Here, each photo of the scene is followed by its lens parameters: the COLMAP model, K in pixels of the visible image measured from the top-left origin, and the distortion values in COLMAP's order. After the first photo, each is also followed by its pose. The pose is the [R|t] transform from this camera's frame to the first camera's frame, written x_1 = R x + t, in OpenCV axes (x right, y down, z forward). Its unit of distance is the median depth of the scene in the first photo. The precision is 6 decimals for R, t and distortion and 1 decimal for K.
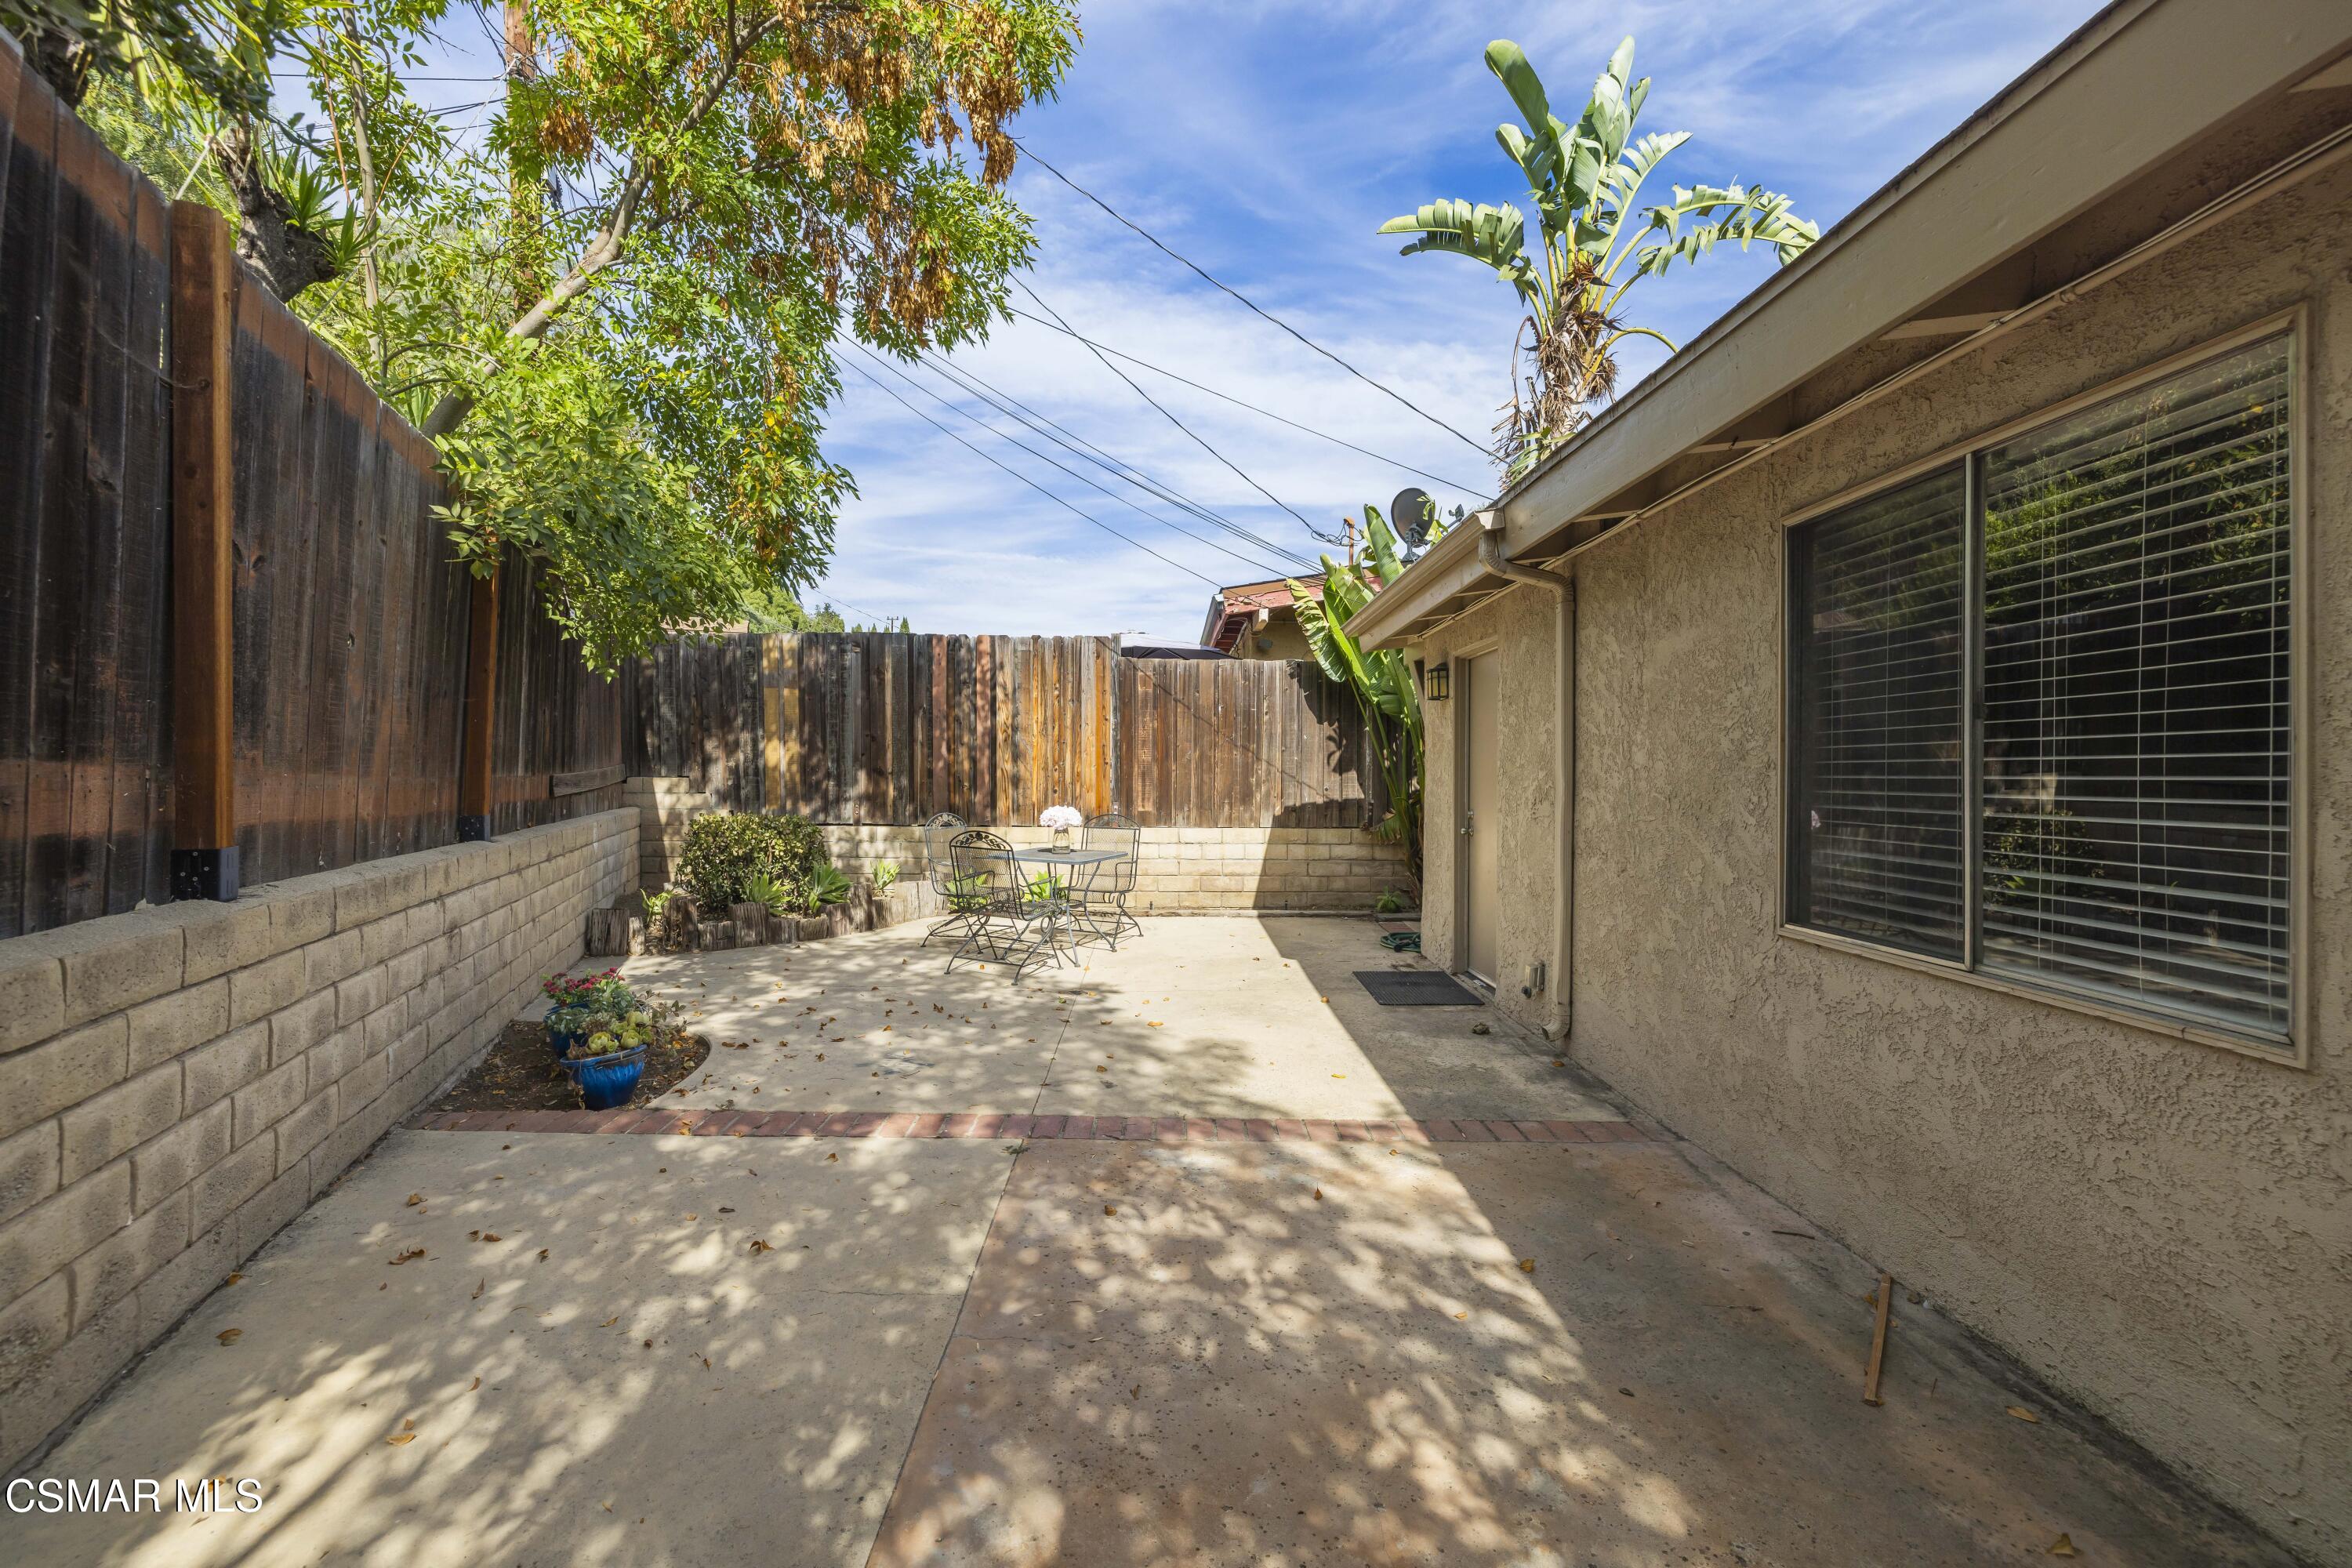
lens RADIAL K [[991.6, 0, 1145.2], [0, 991.6, 775.4], [0, 0, 1]] dist [0.002406, 0.000682]
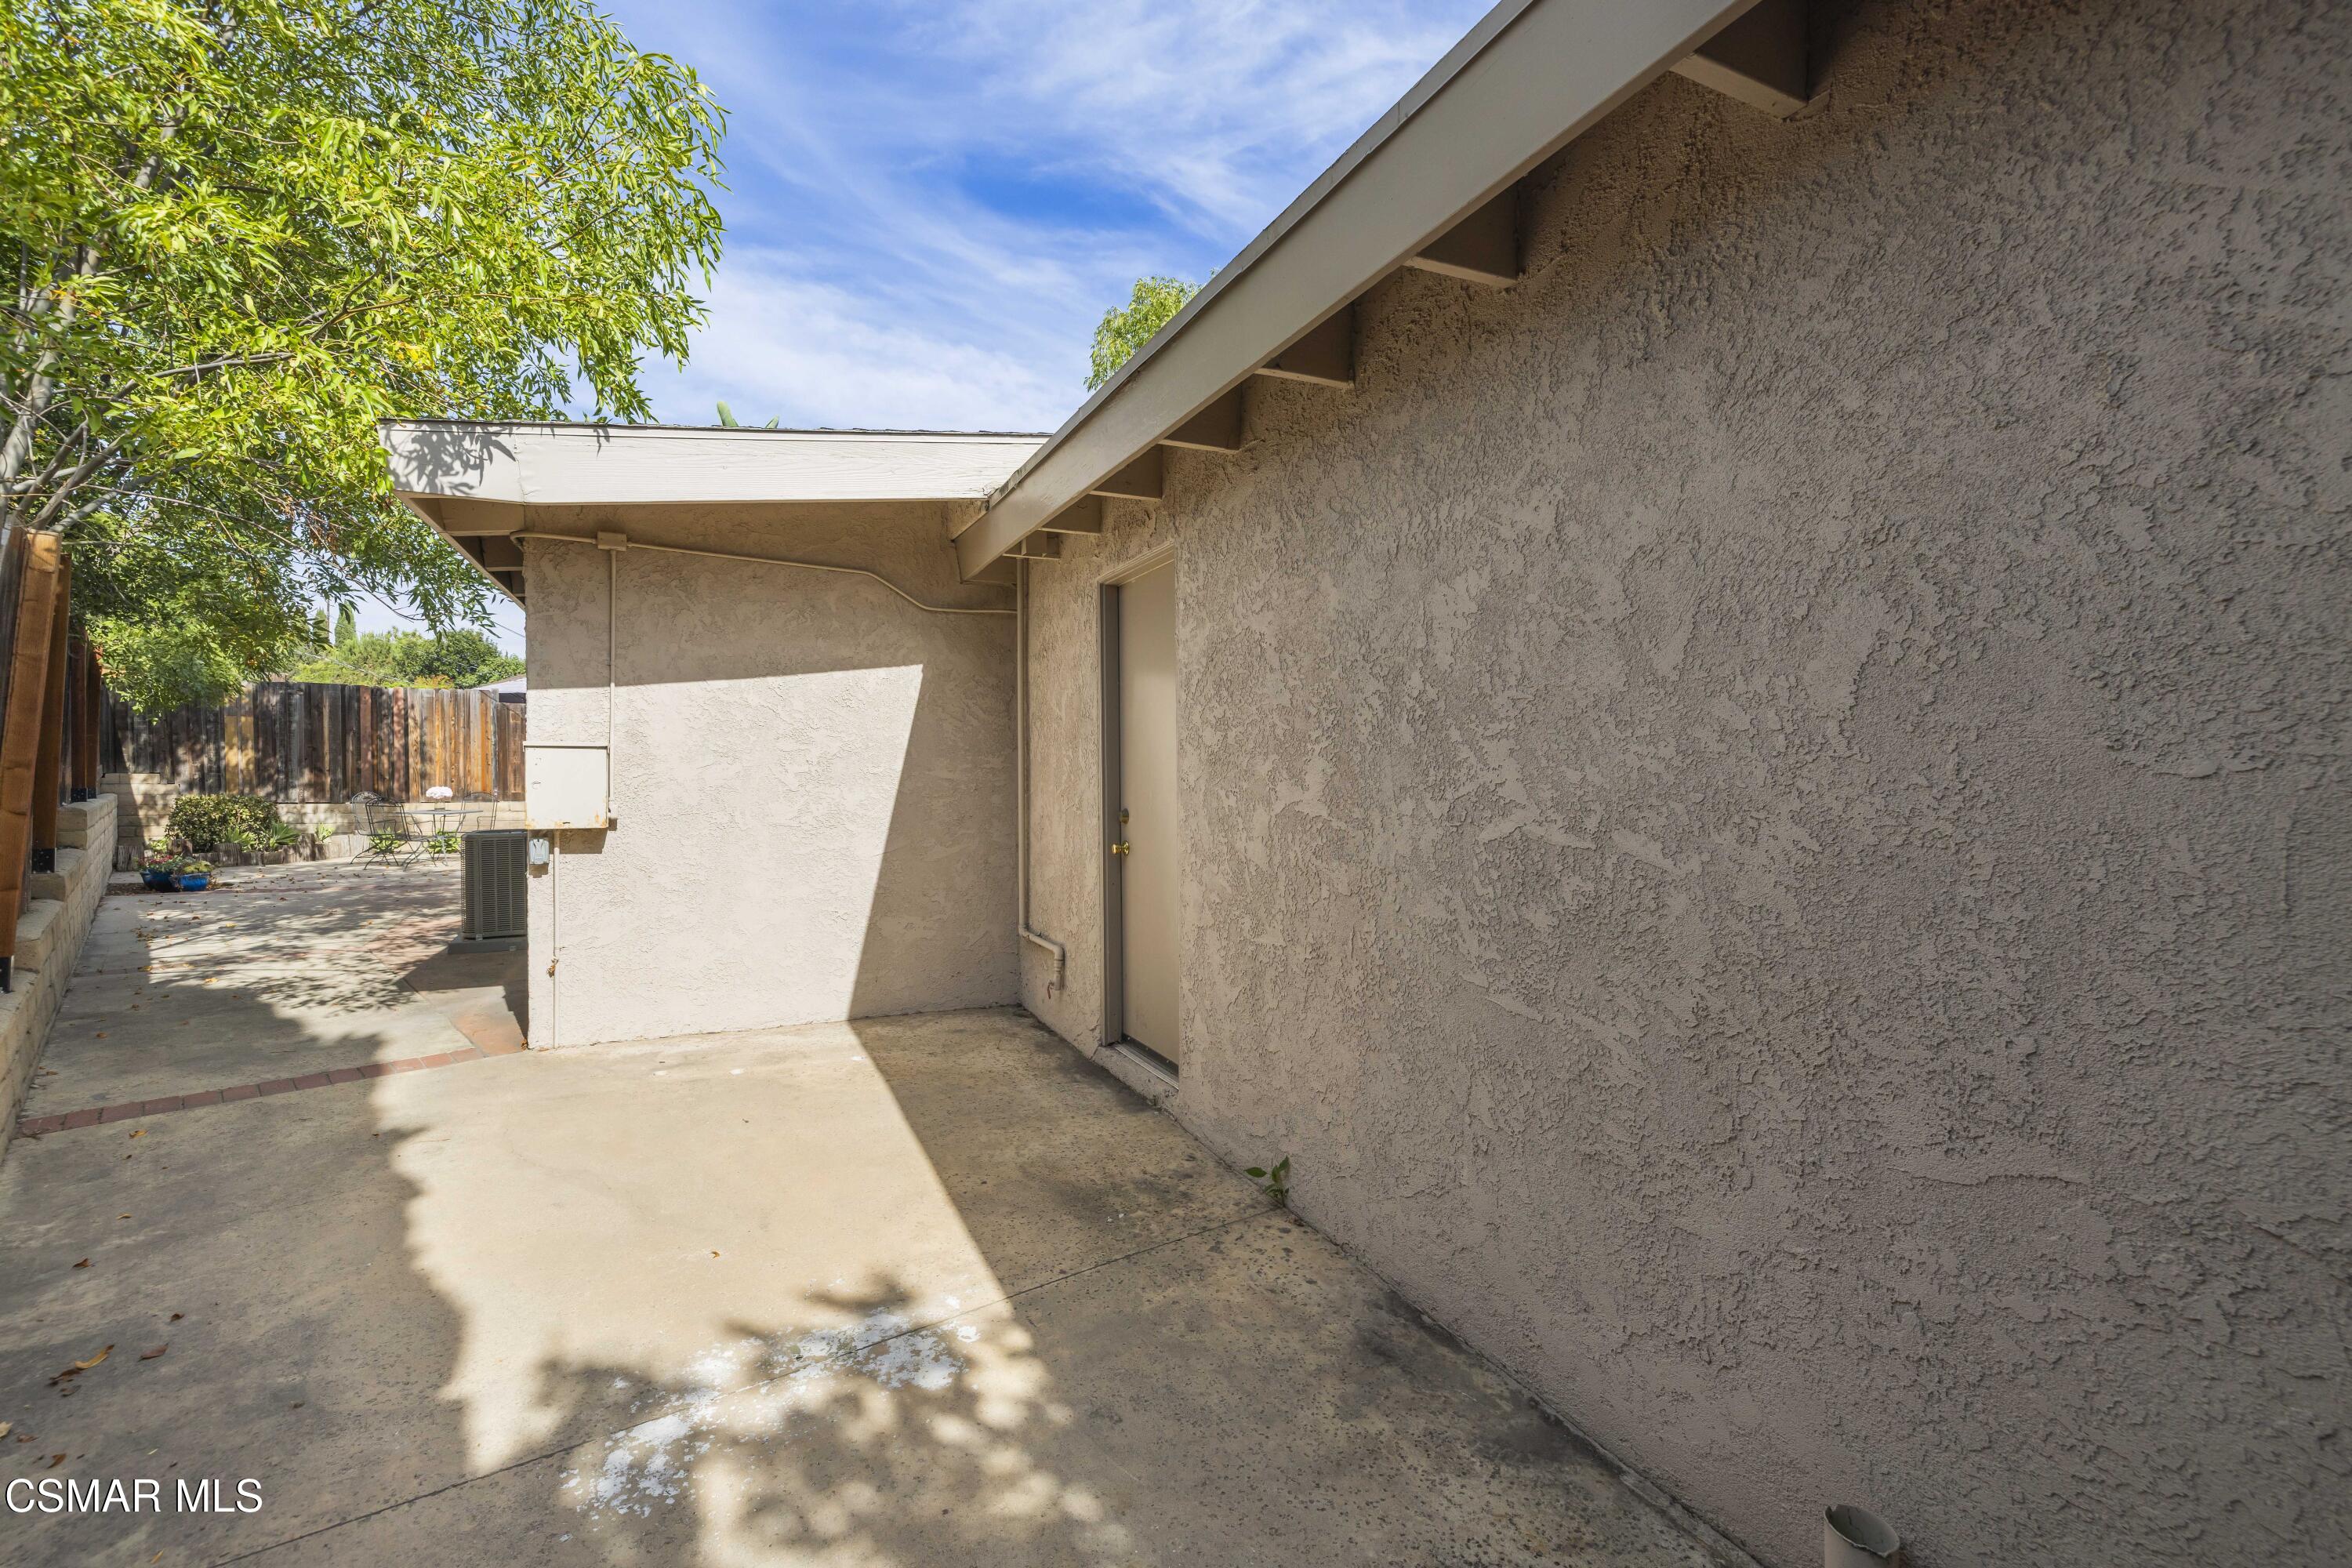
lens RADIAL K [[991.6, 0, 1166.2], [0, 991.6, 787.9], [0, 0, 1]] dist [0.002406, 0.000682]
pose [[0.894630, -0.007733, 0.446741, 0.244434], [-0.000612, 0.999828, 0.018532, -0.004250], [-0.446808, -0.016853, 0.894471, -1.074080]]
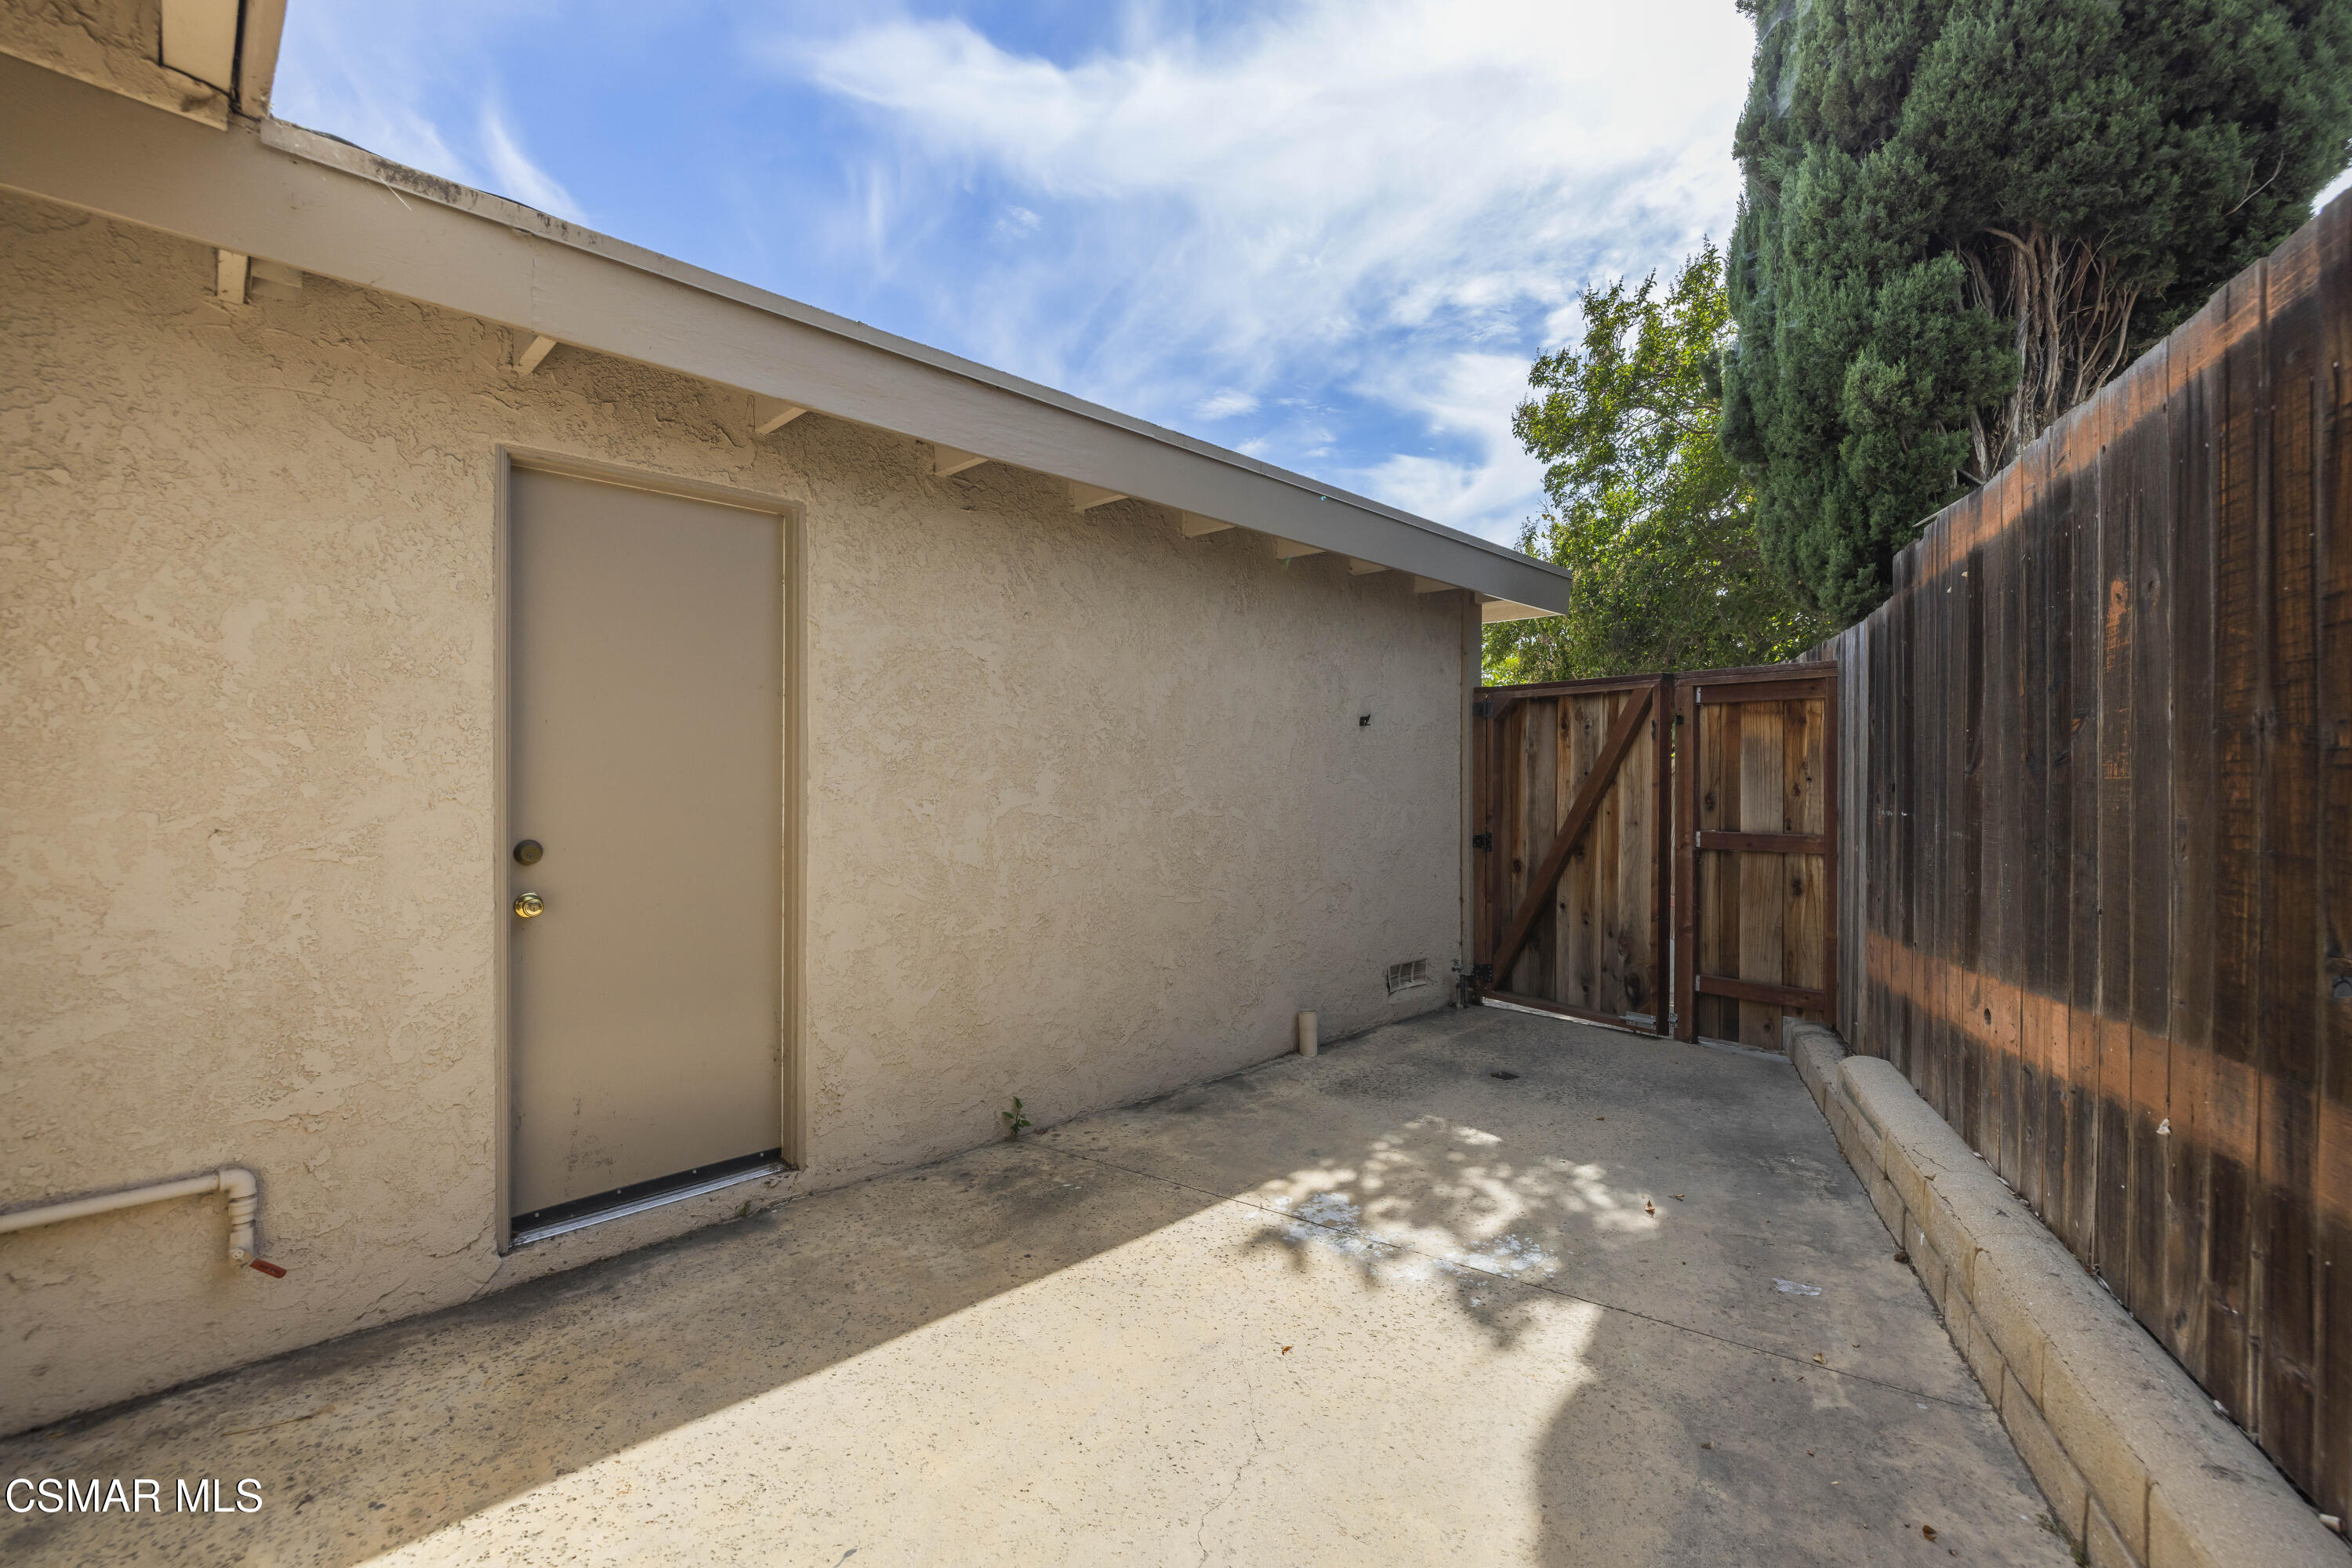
lens RADIAL K [[991.6, 0, 1161.6], [0, 991.6, 791.0], [0, 0, 1]] dist [0.002406, 0.000682]
pose [[-0.713894, -0.011959, 0.700151, 0.085895], [-0.006394, 0.999924, 0.010559, -0.004101], [-0.700224, 0.003061, -0.713916, -0.486429]]
